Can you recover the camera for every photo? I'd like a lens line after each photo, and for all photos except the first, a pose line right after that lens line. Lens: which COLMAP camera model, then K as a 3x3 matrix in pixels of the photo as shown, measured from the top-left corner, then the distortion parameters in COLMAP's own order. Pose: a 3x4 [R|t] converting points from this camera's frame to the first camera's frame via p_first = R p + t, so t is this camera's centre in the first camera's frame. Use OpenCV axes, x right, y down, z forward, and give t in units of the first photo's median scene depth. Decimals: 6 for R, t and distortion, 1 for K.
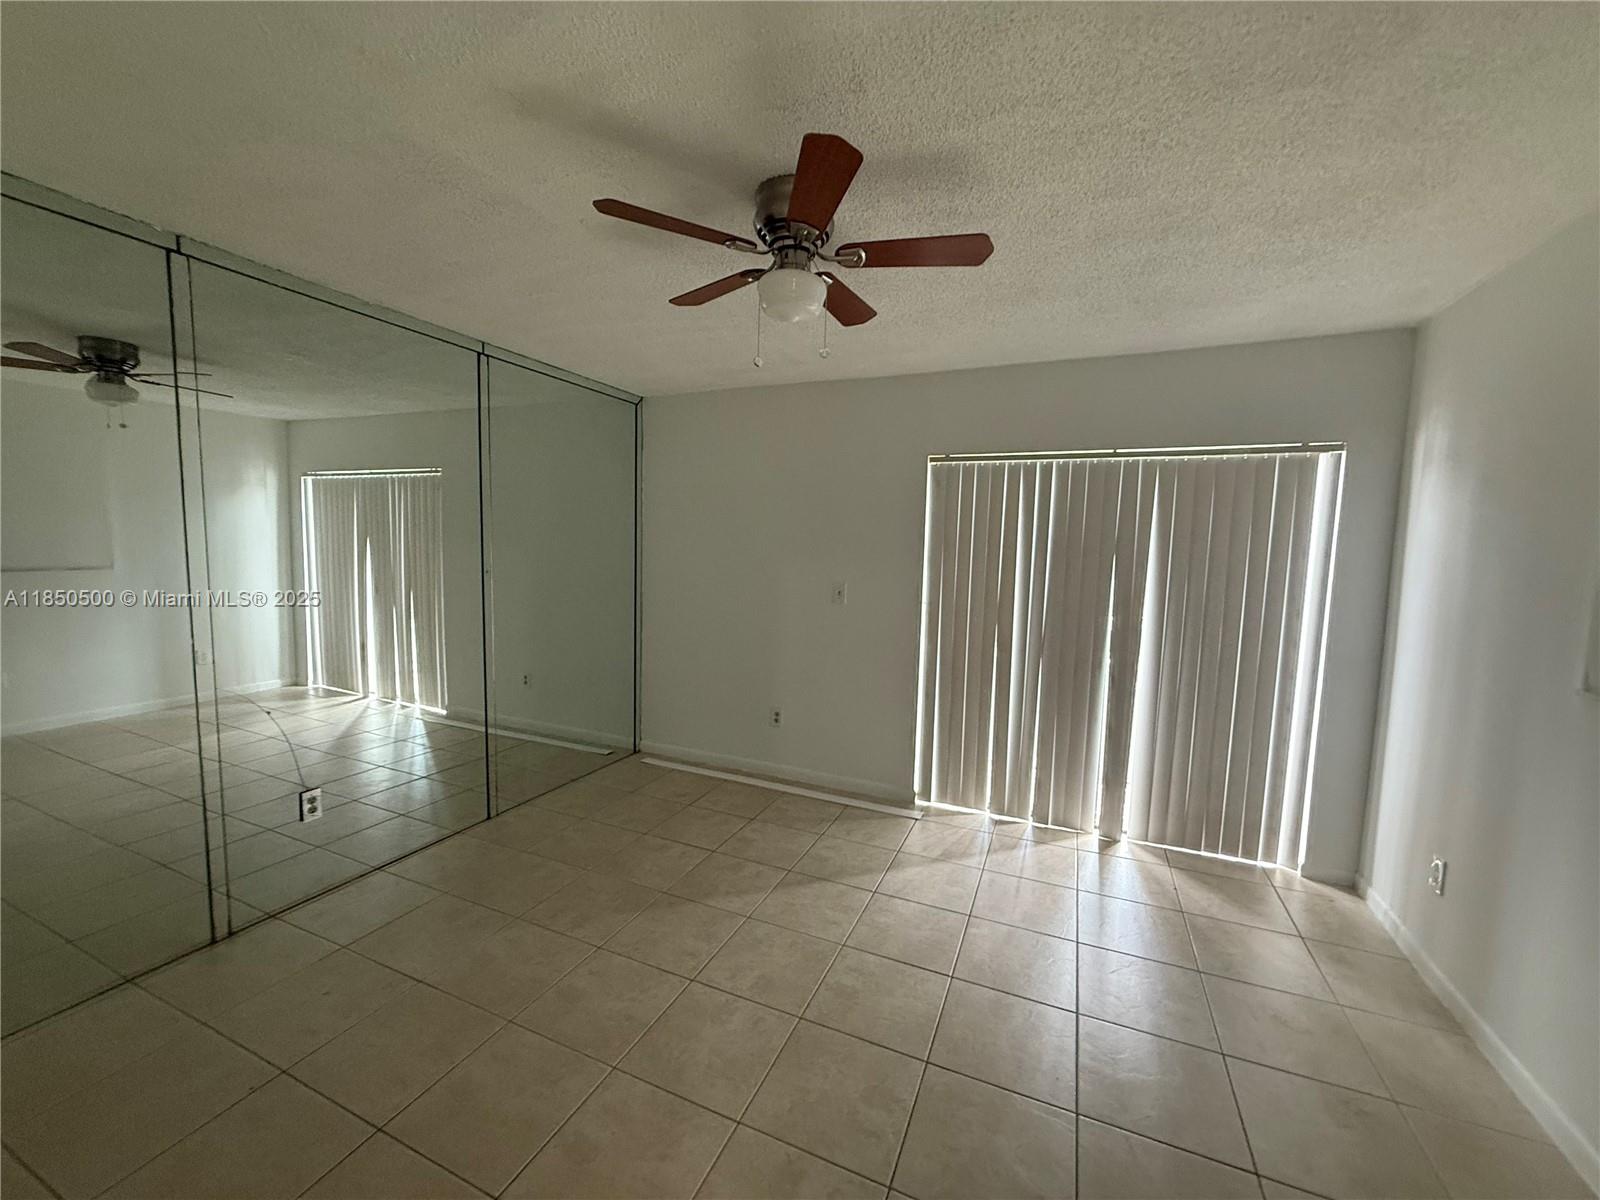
lens RADIAL K [[638.1, 0, 799.2], [0, 638.1, 603.2], [0, 0, 1]] dist [-0.000257, 0.000122]
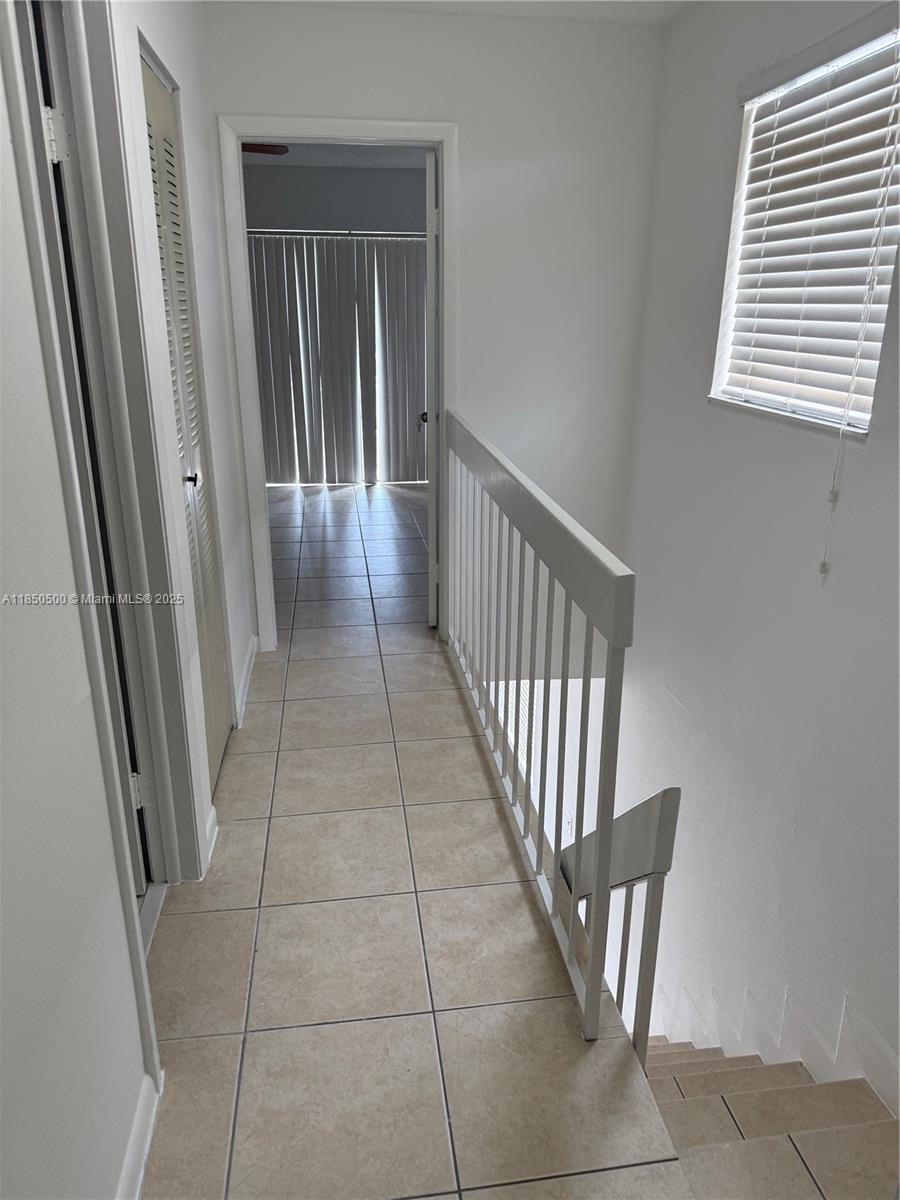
lens RADIAL K [[841.1, 0, 450.0], [0, 841.1, 600.0], [0, 0, 1]] dist [0.167260, -0.369133]
pose [[0.849357, -0.193321, 0.491141, -0.497833], [0.065804, 0.962035, 0.264875, 0.089258], [-0.523701, -0.192655, 0.829832, -1.034822]]
